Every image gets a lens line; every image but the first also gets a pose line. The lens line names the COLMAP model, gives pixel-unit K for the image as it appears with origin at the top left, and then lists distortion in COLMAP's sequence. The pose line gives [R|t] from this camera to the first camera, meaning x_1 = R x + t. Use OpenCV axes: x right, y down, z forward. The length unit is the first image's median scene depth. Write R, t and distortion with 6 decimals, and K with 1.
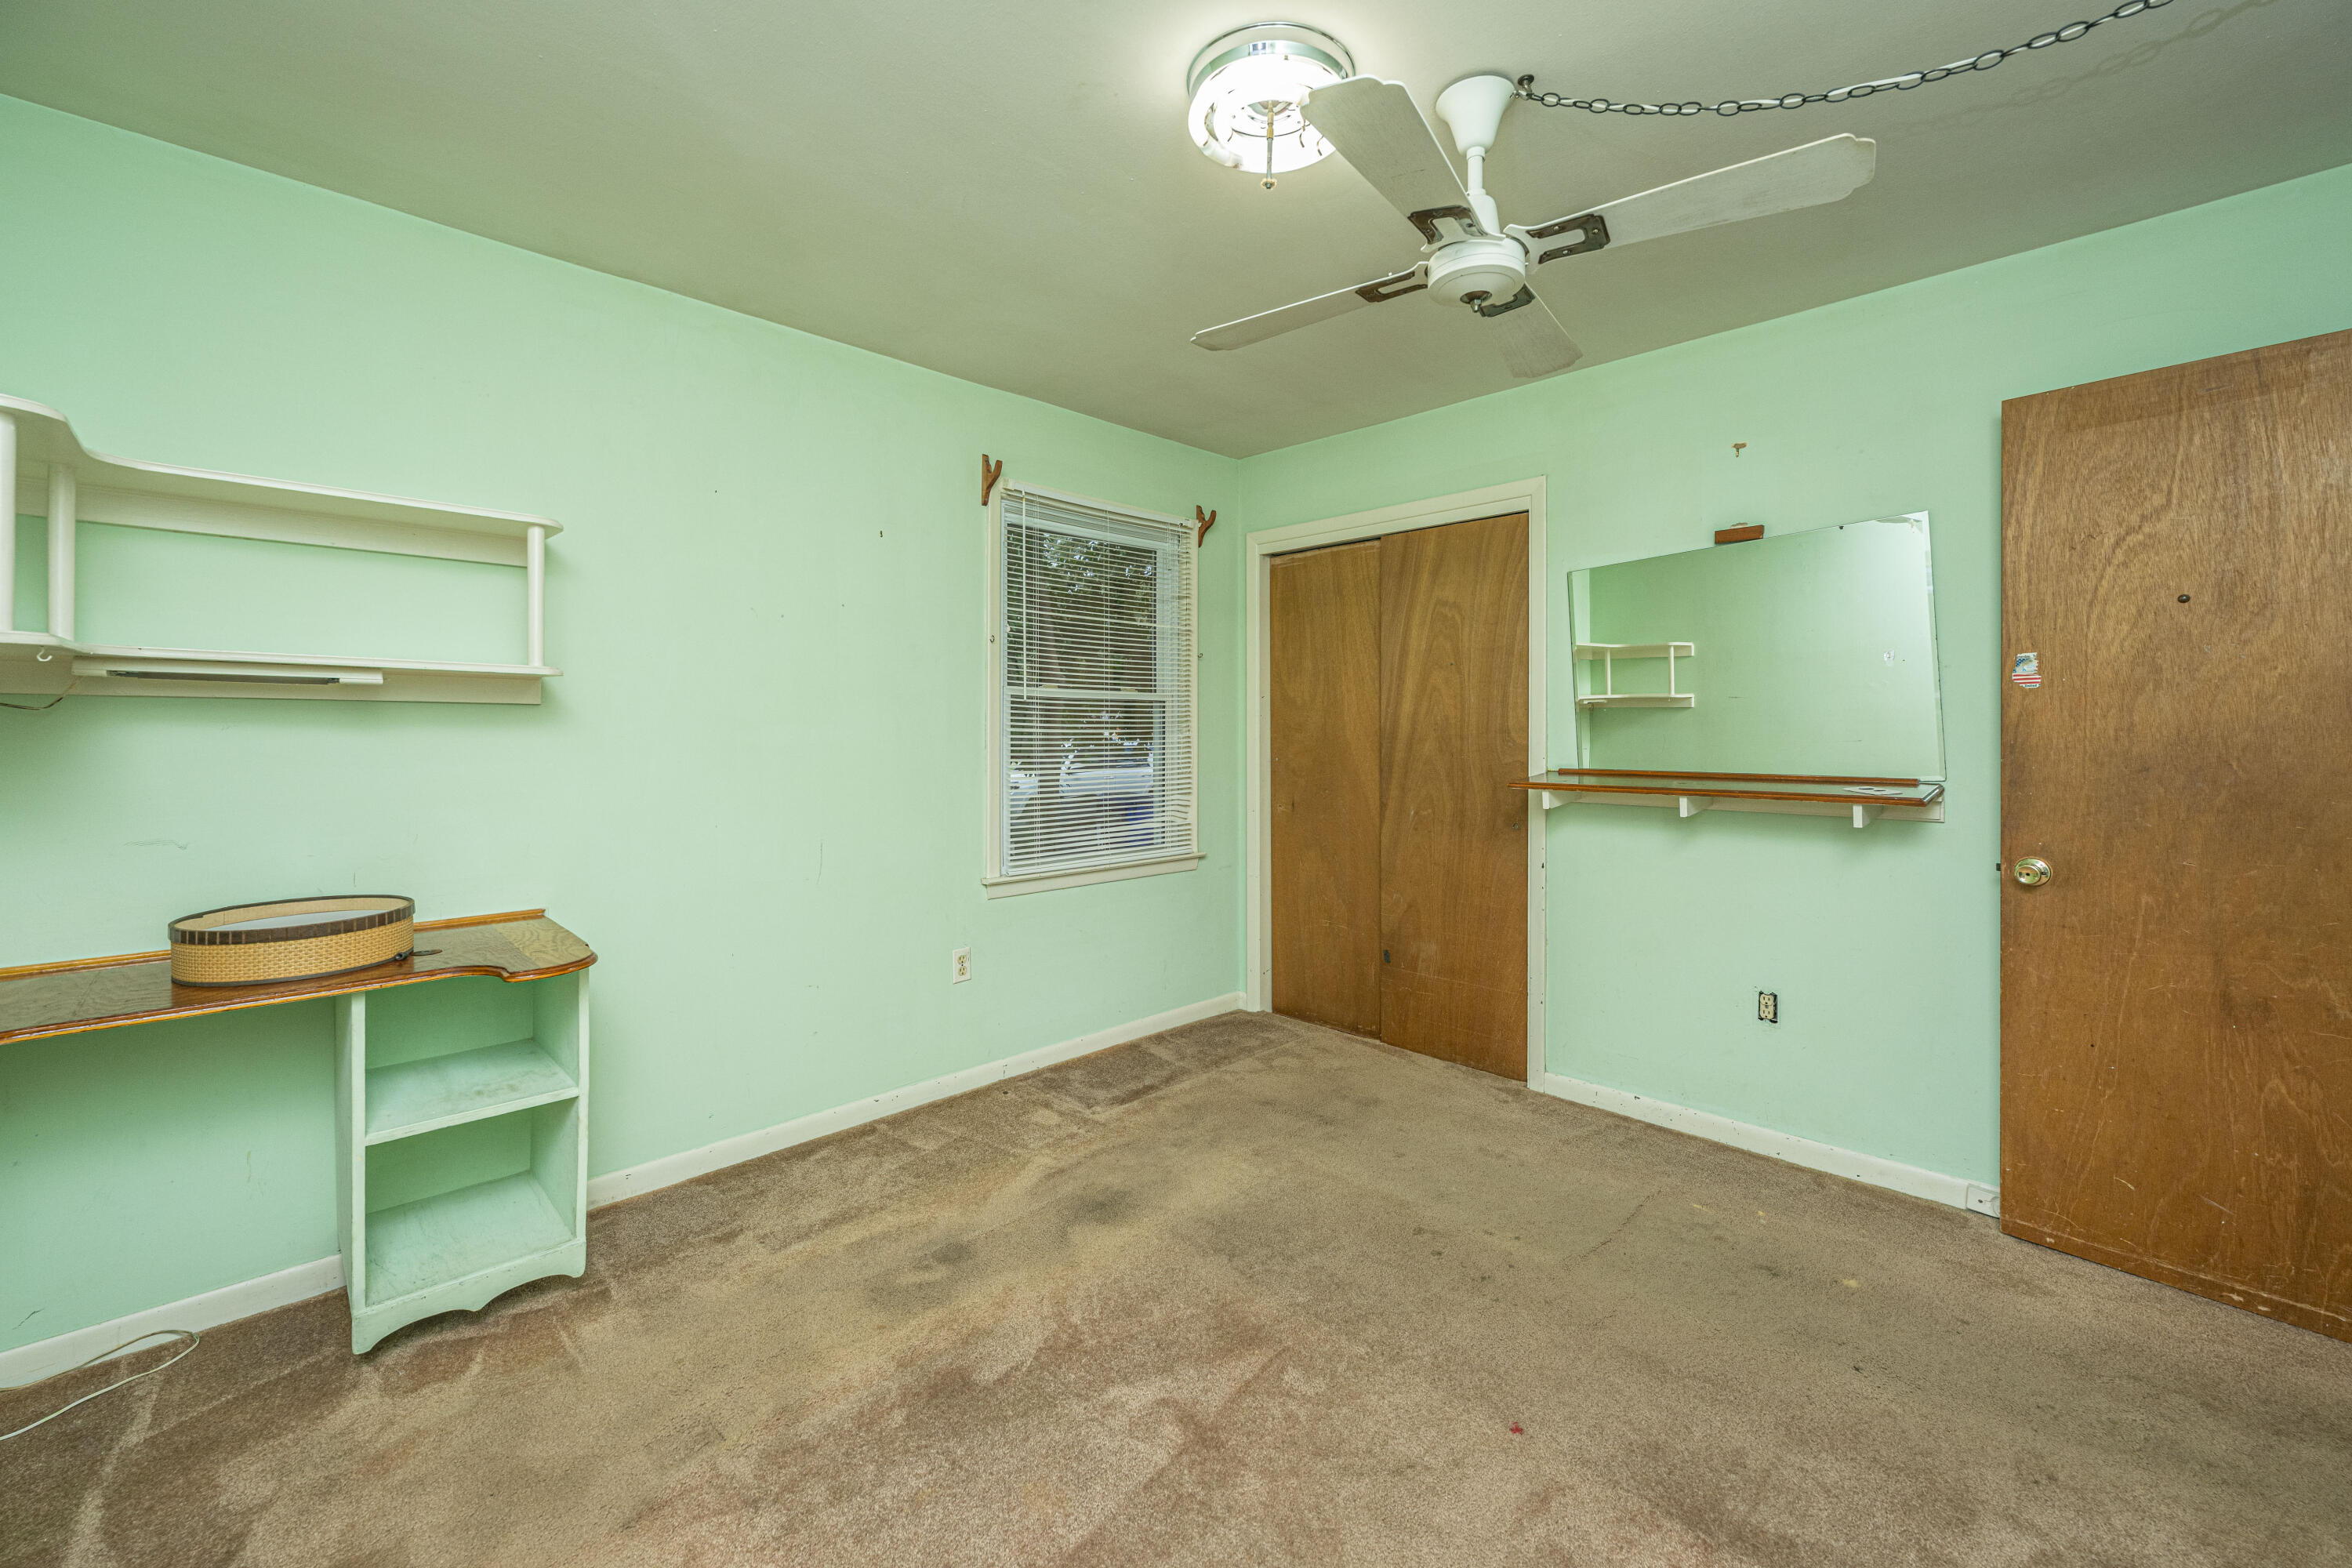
lens RADIAL K [[967.8, 0, 1178.3], [0, 967.8, 731.8], [0, 0, 1]] dist [0.001323, 0.000067]
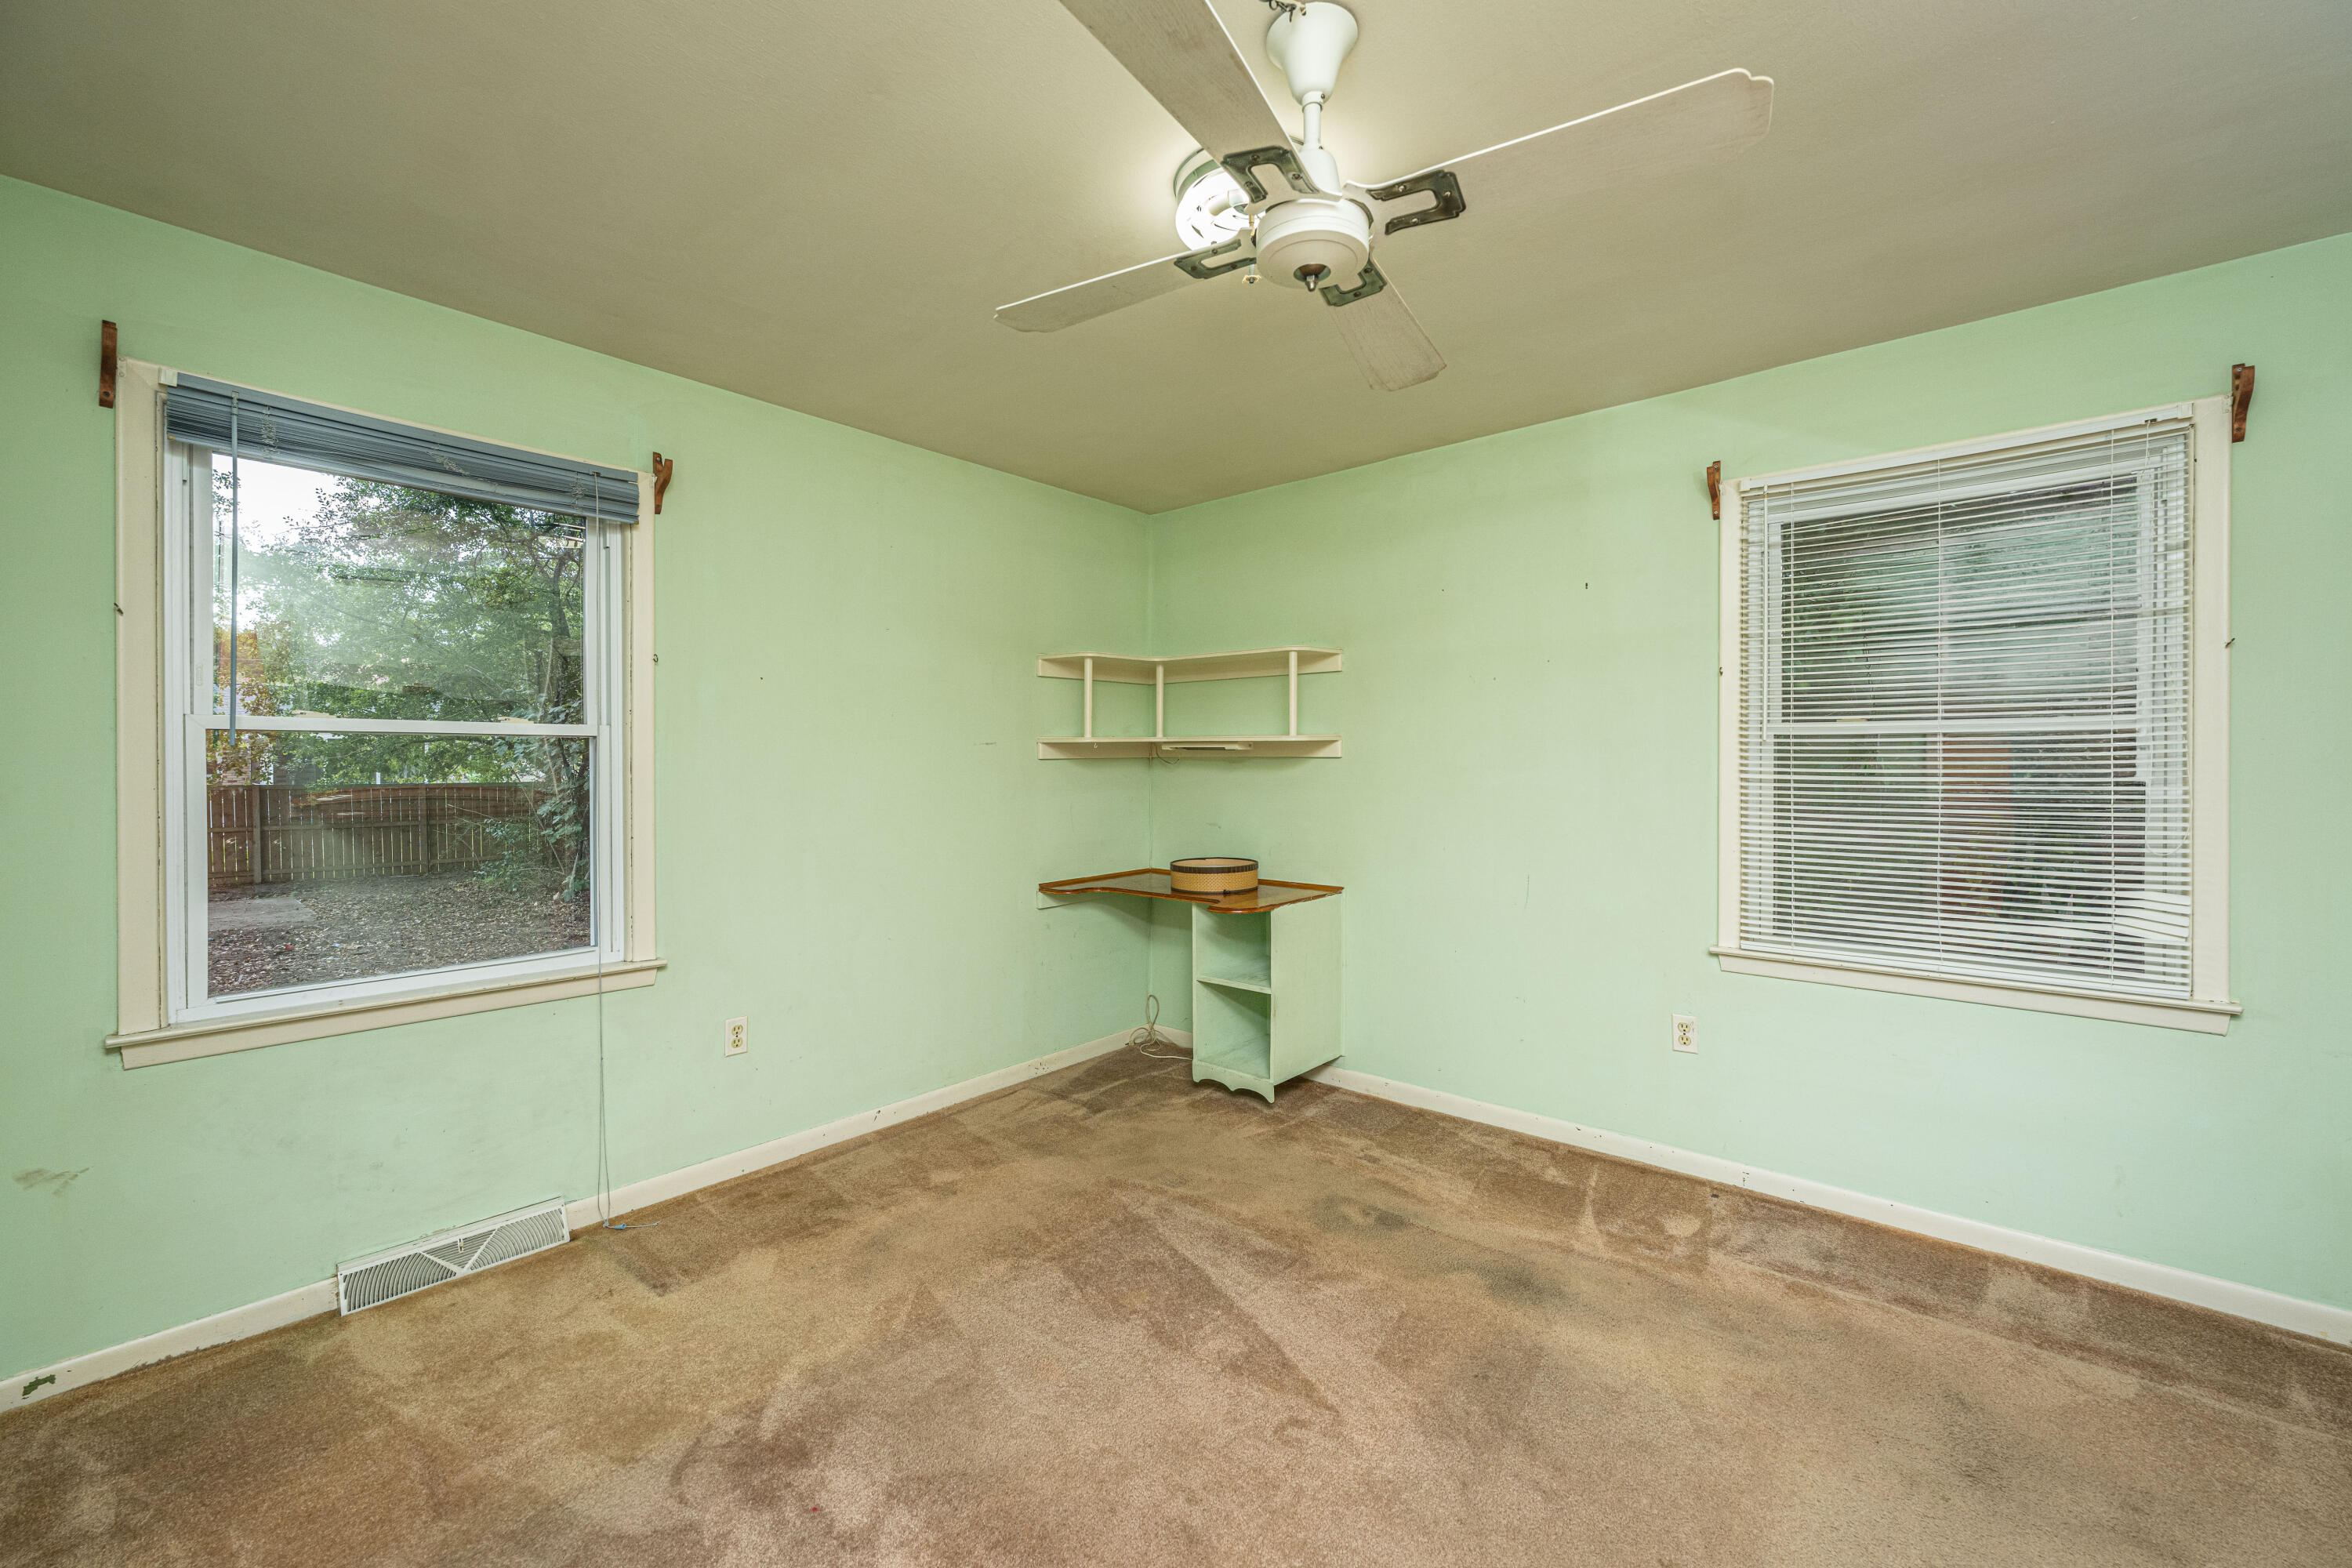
lens RADIAL K [[945.2, 0, 1179.7], [0, 945.2, 753.2], [0, 0, 1]] dist [-0.001283, 0.000227]
pose [[0.065628, -0.011515, -0.997778, 0.802048], [0.000223, 0.999934, -0.011525, -0.015968], [0.997844, 0.000534, 0.065627, 0.590551]]
